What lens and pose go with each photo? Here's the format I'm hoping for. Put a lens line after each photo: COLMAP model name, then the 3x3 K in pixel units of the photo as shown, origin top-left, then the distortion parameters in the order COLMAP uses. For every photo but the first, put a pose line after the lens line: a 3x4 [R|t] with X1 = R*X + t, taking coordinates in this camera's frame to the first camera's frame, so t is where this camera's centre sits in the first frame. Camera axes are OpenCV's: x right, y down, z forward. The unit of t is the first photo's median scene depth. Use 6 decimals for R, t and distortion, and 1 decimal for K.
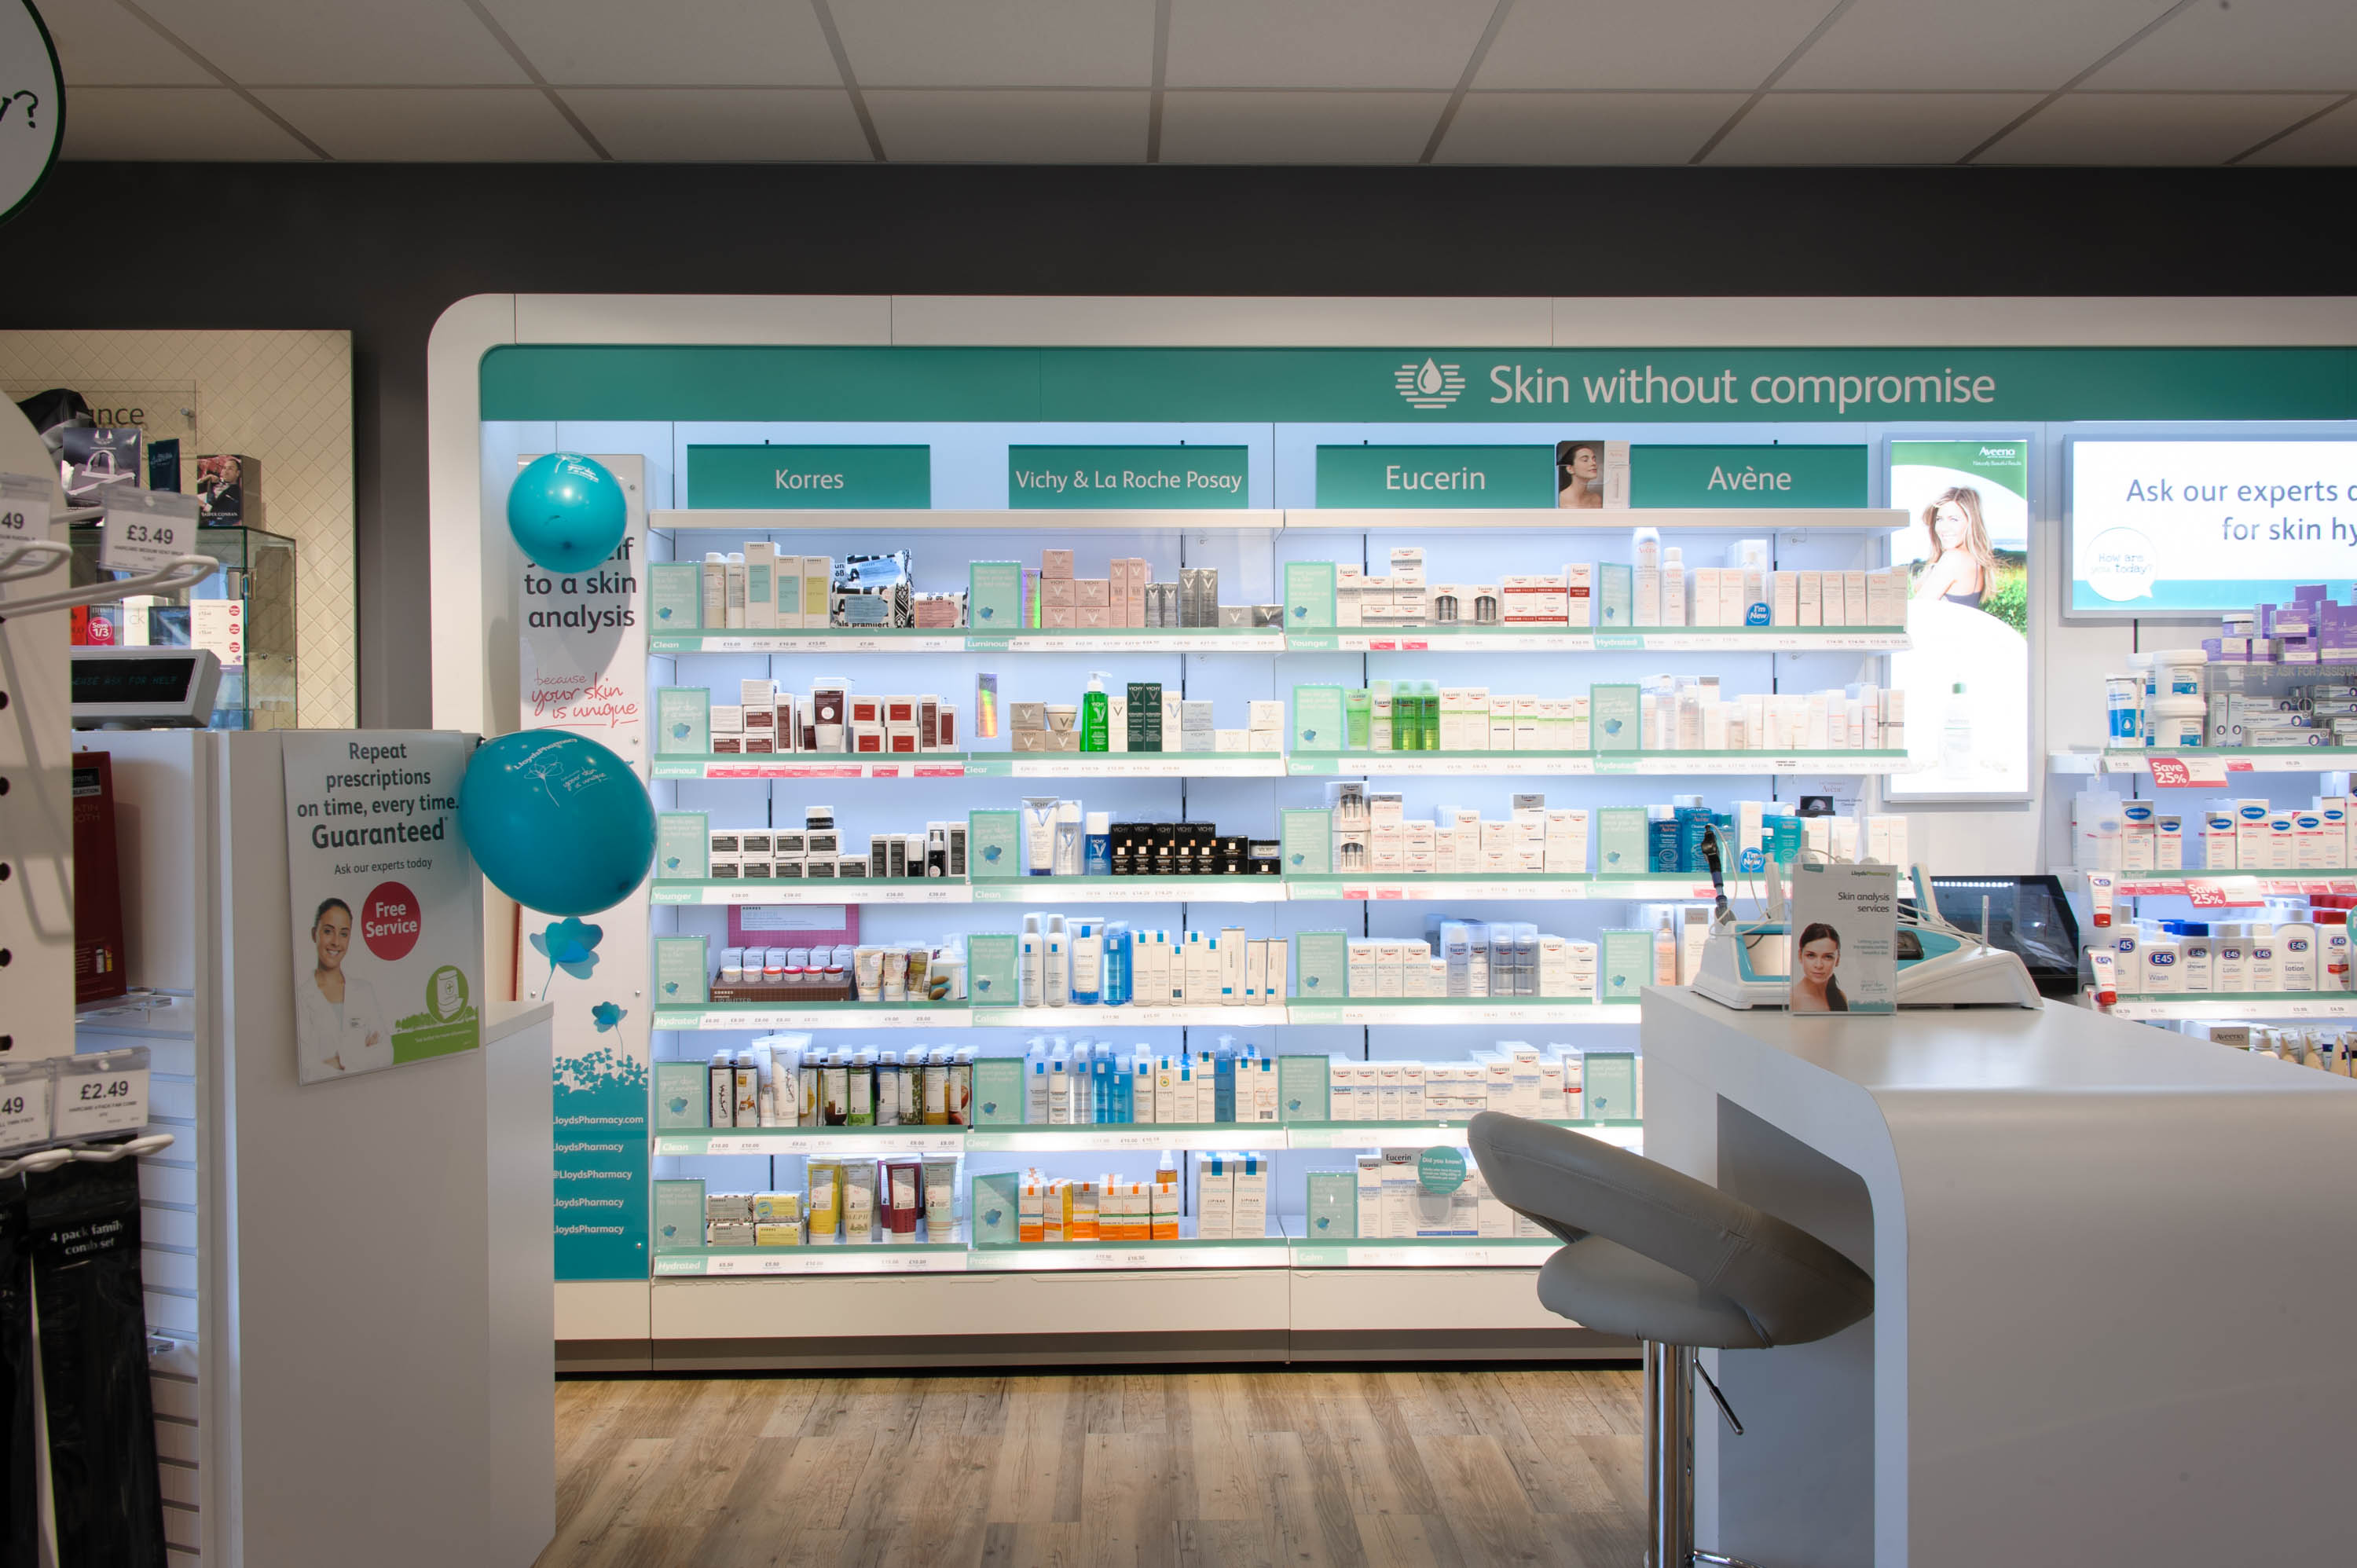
lens RADIAL K [[2072.5, 0, 1139.9], [0, 2072.5, 783.2], [0, 0, 1]] dist [-0.001331, 0.005623]
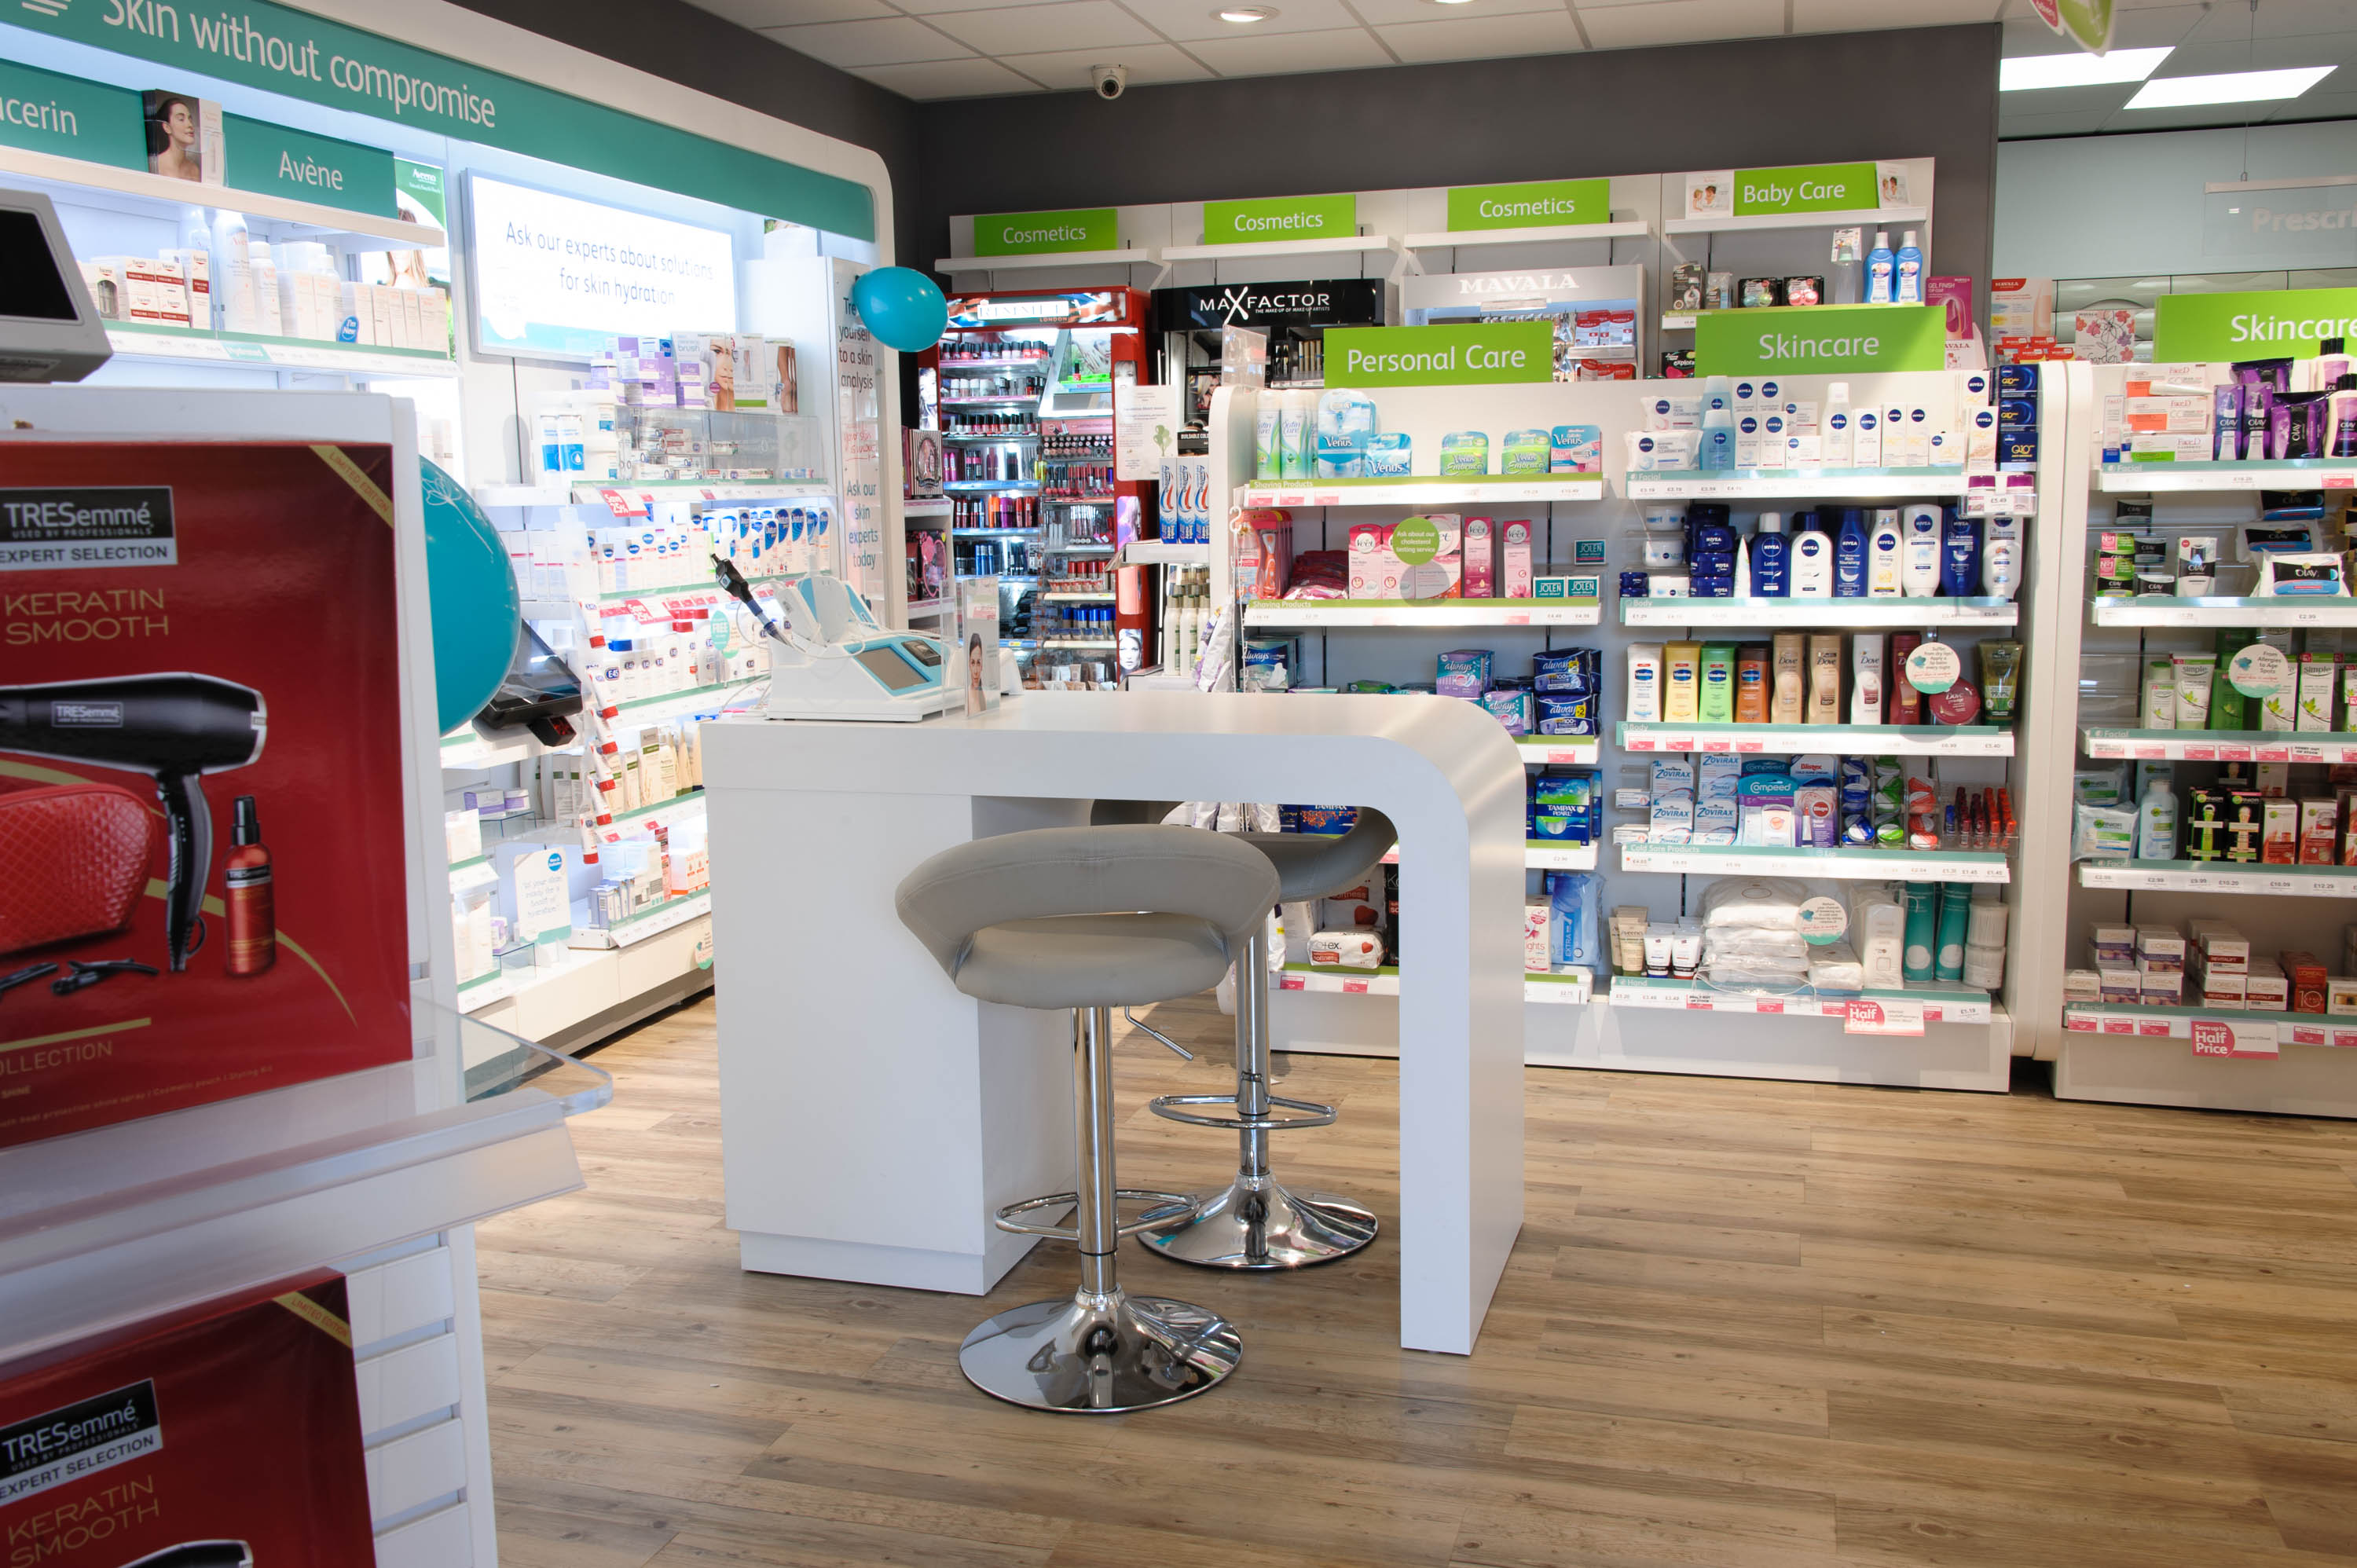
lens RADIAL K [[2072.5, 0, 1139.9], [0, 2072.5, 783.2], [0, 0, 1]] dist [-0.001331, 0.005623]
pose [[0.305290, -0.135752, 0.942533, -0.468503], [0.024882, 0.990586, 0.134614, 0.000932], [-0.951934, -0.017644, 0.305794, 0.394509]]
